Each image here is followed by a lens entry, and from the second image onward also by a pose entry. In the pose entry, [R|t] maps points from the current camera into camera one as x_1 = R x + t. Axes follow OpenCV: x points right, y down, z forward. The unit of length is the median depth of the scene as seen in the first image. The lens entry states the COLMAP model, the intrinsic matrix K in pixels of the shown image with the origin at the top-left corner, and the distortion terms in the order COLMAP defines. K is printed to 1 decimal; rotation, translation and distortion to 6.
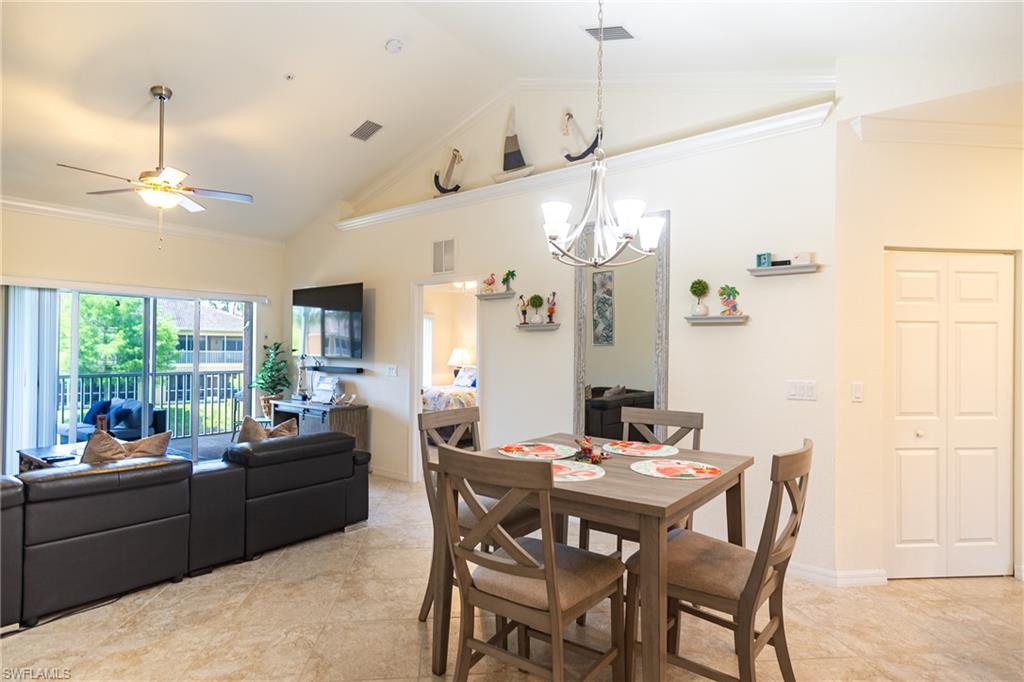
lens RADIAL K [[549.0, 0, 508.2], [0, 549.0, 343.5], [0, 0, 1]] dist [0.006533, 0.001034]
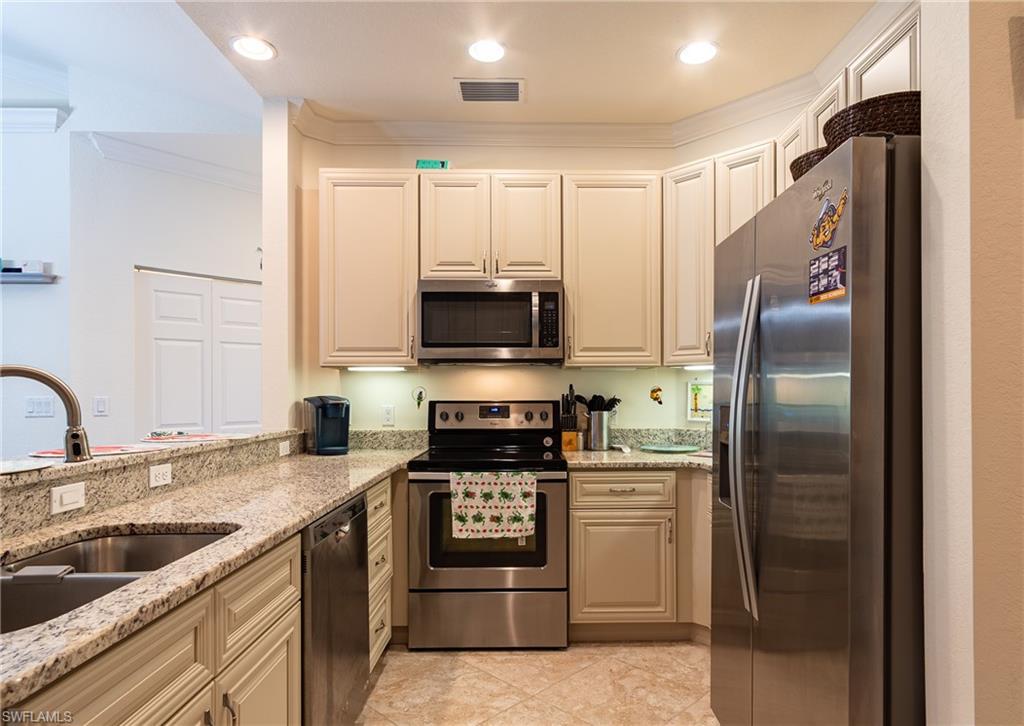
lens RADIAL K [[593.4, 0, 541.2], [0, 593.4, 388.3], [0, 0, 1]] dist [0.009782, -0.001046]
pose [[0.759176, -0.008596, 0.650828, 0.360855], [0.003775, 0.999954, 0.008803, 0.033202], [-0.650874, -0.004227, 0.759174, -0.240932]]
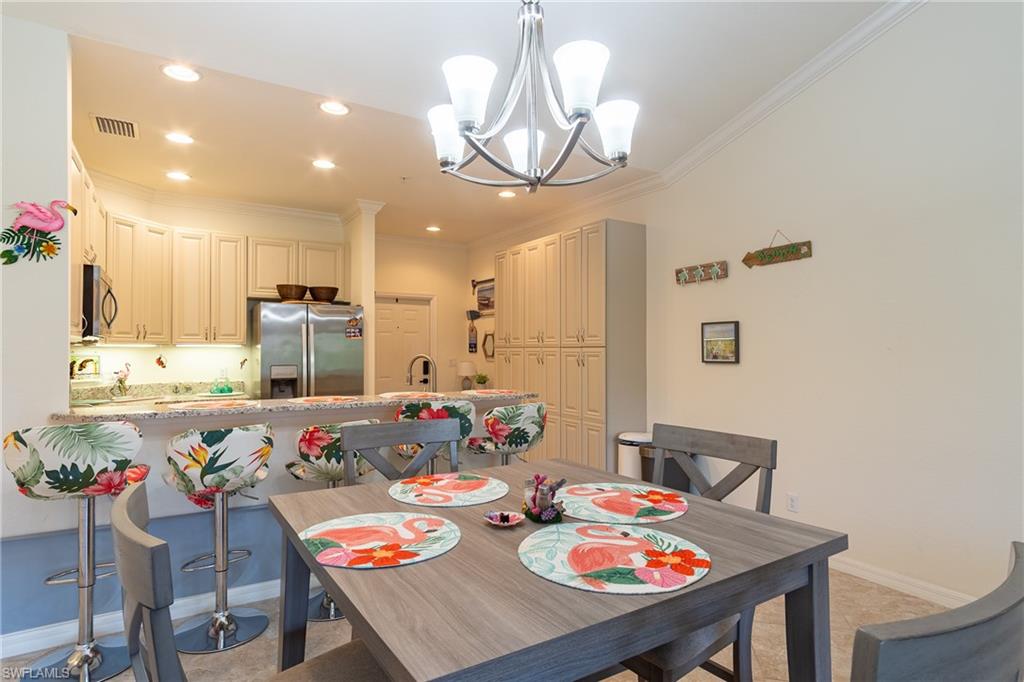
lens RADIAL K [[549.0, 0, 507.2], [0, 549.0, 346.2], [0, 0, 1]] dist [0.006533, 0.001034]
pose [[-0.943604, -0.008748, 0.330960, -0.018332], [-0.013125, 0.999853, -0.010992, 0.019441], [-0.330815, -0.014717, -0.943581, 0.817679]]
